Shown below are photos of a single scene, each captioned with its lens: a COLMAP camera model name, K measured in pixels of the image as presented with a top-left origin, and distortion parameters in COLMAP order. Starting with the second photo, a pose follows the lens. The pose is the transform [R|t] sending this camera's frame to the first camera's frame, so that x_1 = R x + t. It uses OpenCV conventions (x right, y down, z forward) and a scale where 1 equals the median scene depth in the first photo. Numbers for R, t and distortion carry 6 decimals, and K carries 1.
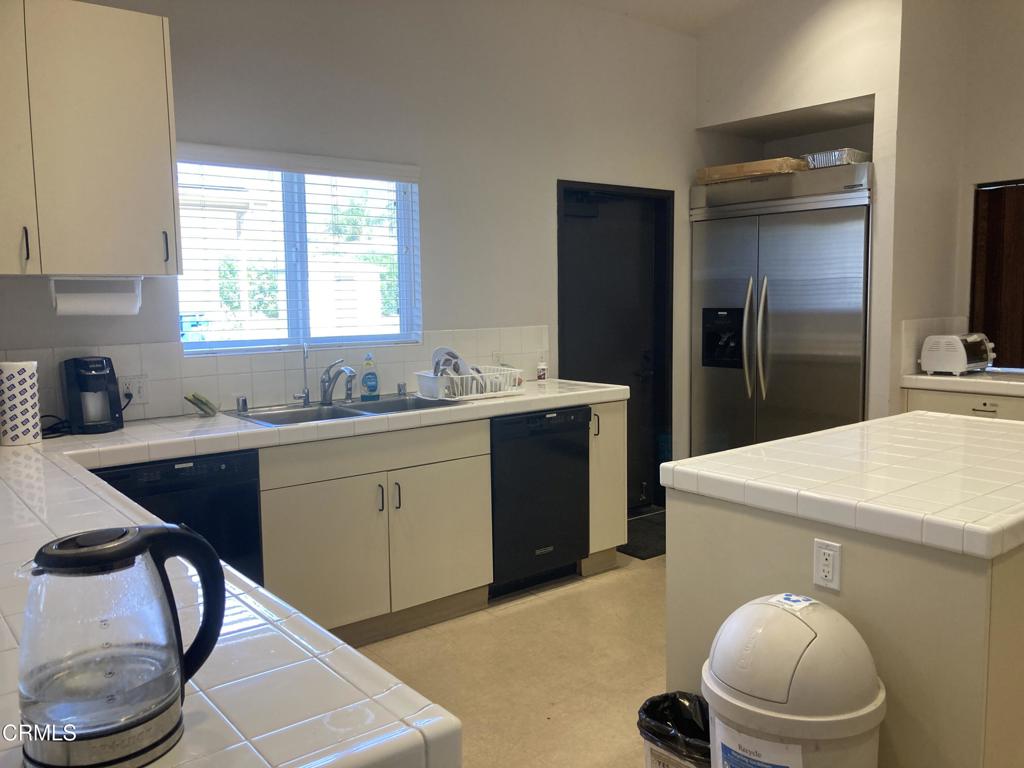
lens RADIAL K [[841.8, 0, 517.5], [0, 841.8, 384.8], [0, 0, 1]] dist [0.015379, -0.015475]
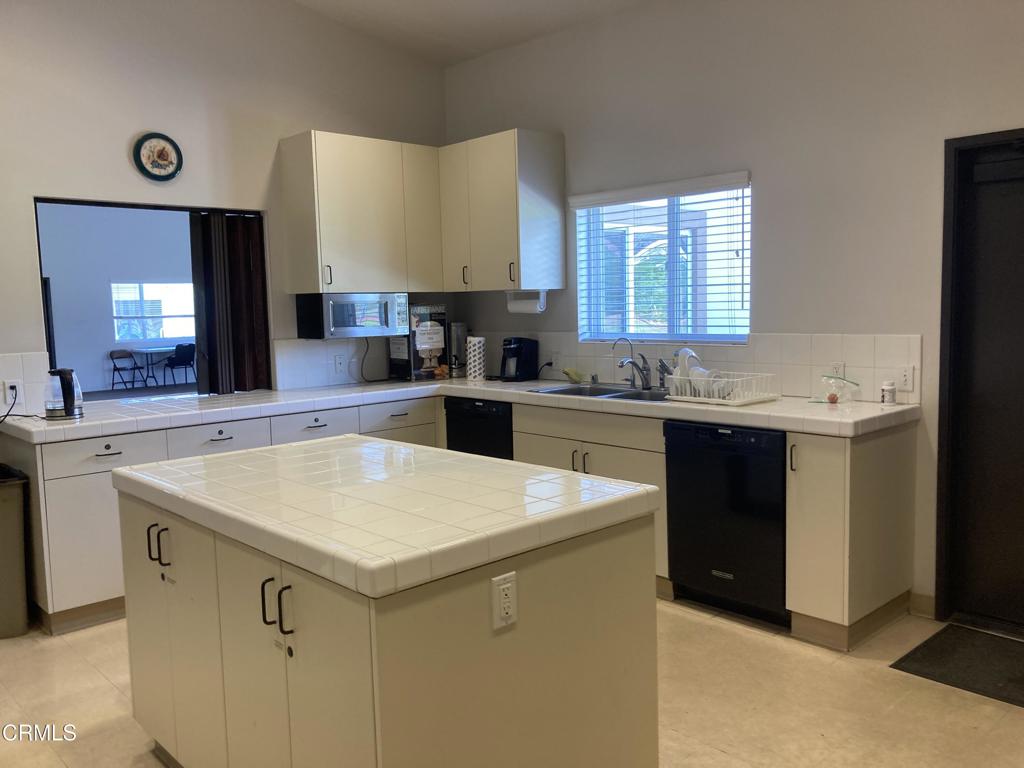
lens RADIAL K [[841.8, 0, 516.8], [0, 841.8, 381.1], [0, 0, 1]] dist [0.015379, -0.015475]
pose [[0.059889, 0.108864, -0.992251, 0.968874], [-0.077107, 0.991570, 0.104136, -0.099990], [0.995222, 0.070273, 0.067779, 0.730436]]
